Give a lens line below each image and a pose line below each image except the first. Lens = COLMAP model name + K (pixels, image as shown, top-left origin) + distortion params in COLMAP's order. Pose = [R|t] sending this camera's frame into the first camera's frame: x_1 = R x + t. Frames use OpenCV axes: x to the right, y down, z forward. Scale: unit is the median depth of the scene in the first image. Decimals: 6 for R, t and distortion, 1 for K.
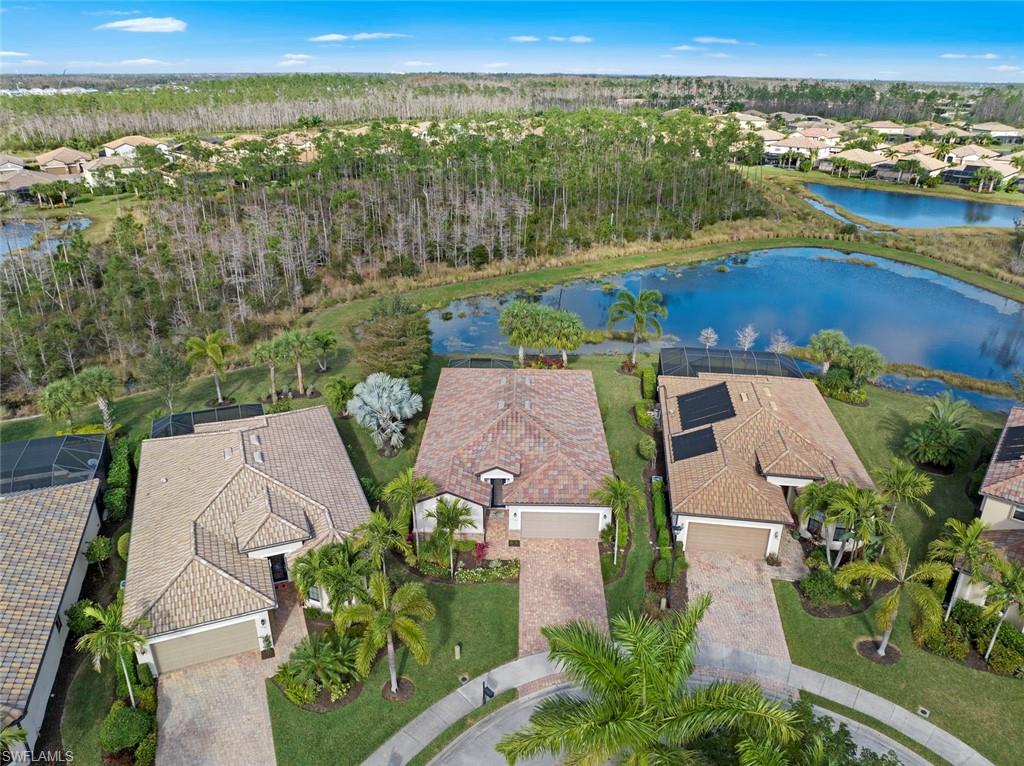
lens RADIAL K [[720.1, 0, 512.9], [0, 720.1, 388.5], [0, 0, 1]] dist [-0.042509, 0.007344]
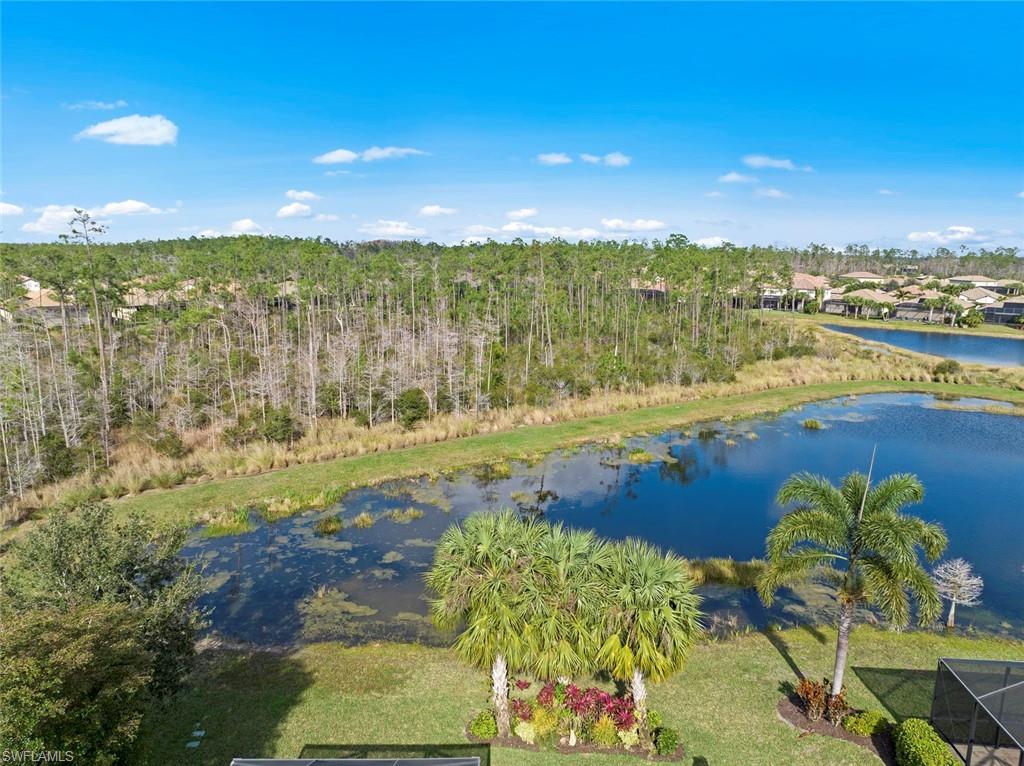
lens RADIAL K [[720.1, 0, 512.9], [0, 720.1, 388.5], [0, 0, 1]] dist [-0.042509, 0.007344]
pose [[0.998011, -0.005727, 0.062777, -0.001390], [0.019730, 0.974209, -0.224784, -0.070658], [-0.059871, 0.225576, 0.972384, 0.456139]]
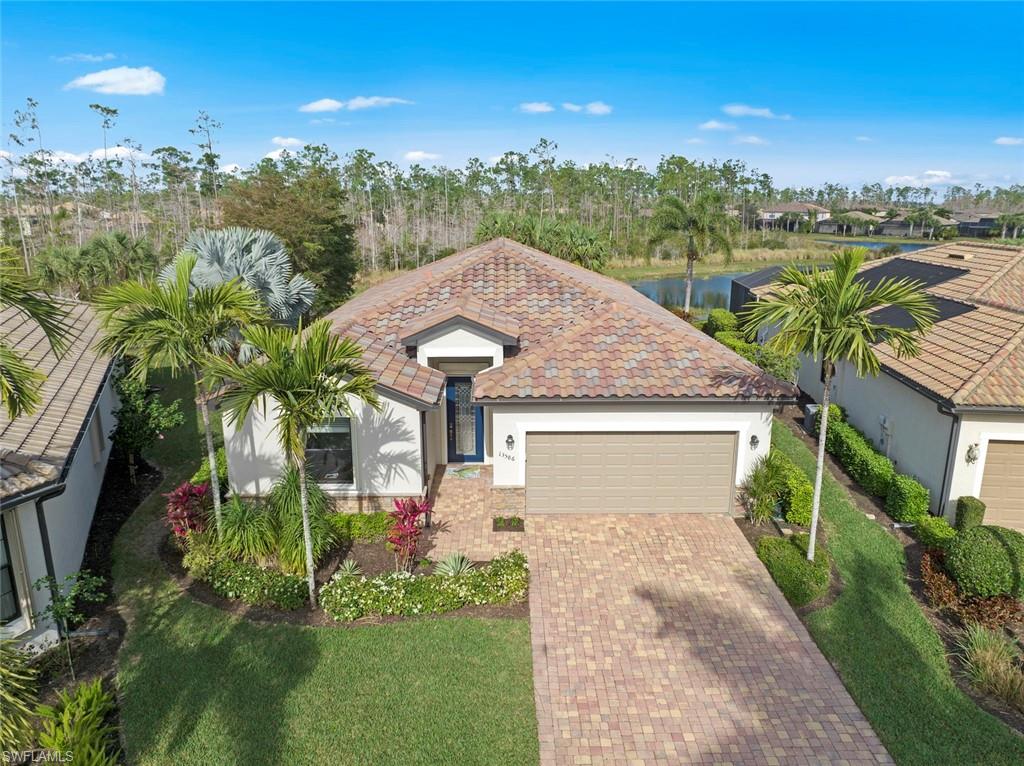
lens RADIAL K [[720.1, 0, 512.9], [0, 720.1, 388.5], [0, 0, 1]] dist [-0.042509, 0.007344]
pose [[0.999444, -0.015167, 0.029690, -0.002491], [0.019923, 0.985742, -0.167083, 0.091291], [-0.026732, 0.167582, 0.985496, 0.275659]]
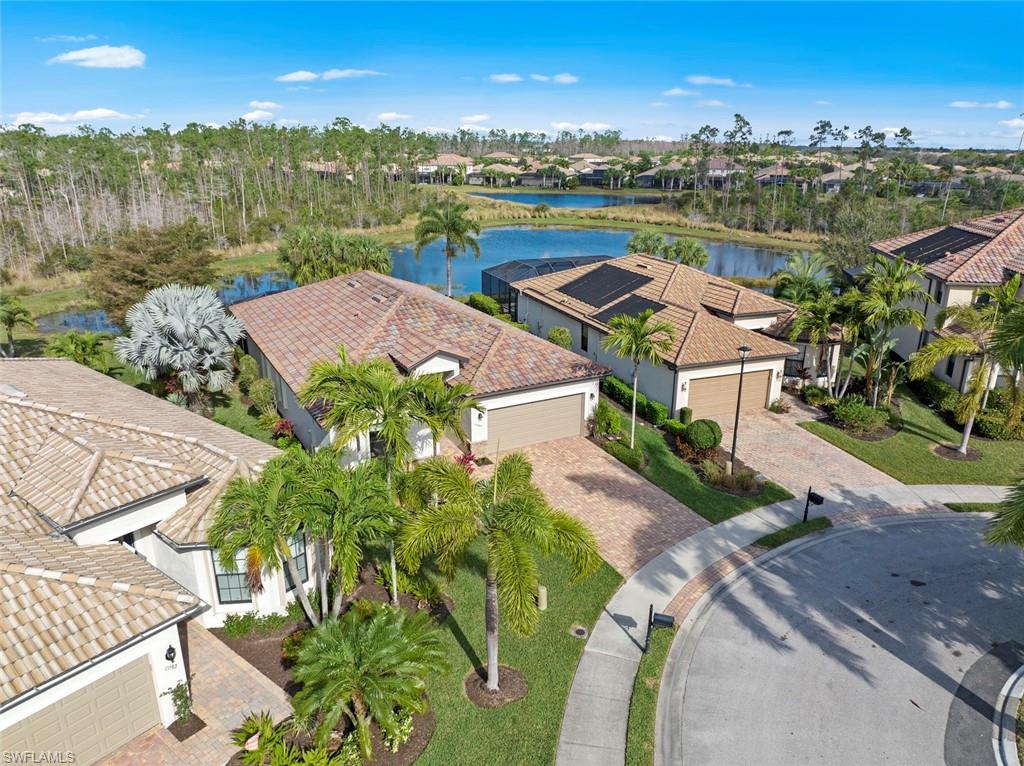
lens RADIAL K [[720.1, 0, 512.9], [0, 720.1, 388.5], [0, 0, 1]] dist [-0.042509, 0.007344]
pose [[0.869630, -0.162818, 0.466084, -0.119668], [0.201729, 0.978835, -0.034452, 0.077907], [-0.450610, 0.123983, 0.884070, 0.171424]]
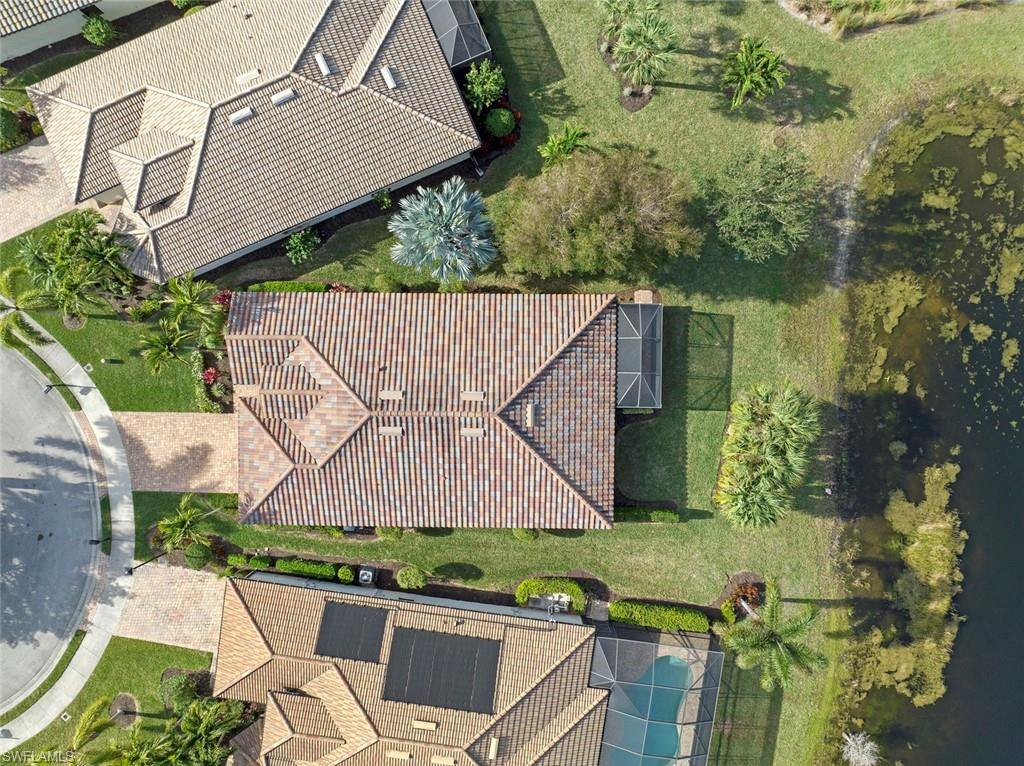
lens RADIAL K [[720.1, 0, 512.9], [0, 720.1, 388.5], [0, 0, 1]] dist [-0.042509, 0.007344]
pose [[0.007586, 0.999598, 0.027309, -0.020992], [-0.399284, -0.022011, 0.916563, -0.349250], [0.916796, -0.017857, 0.398957, 0.407310]]
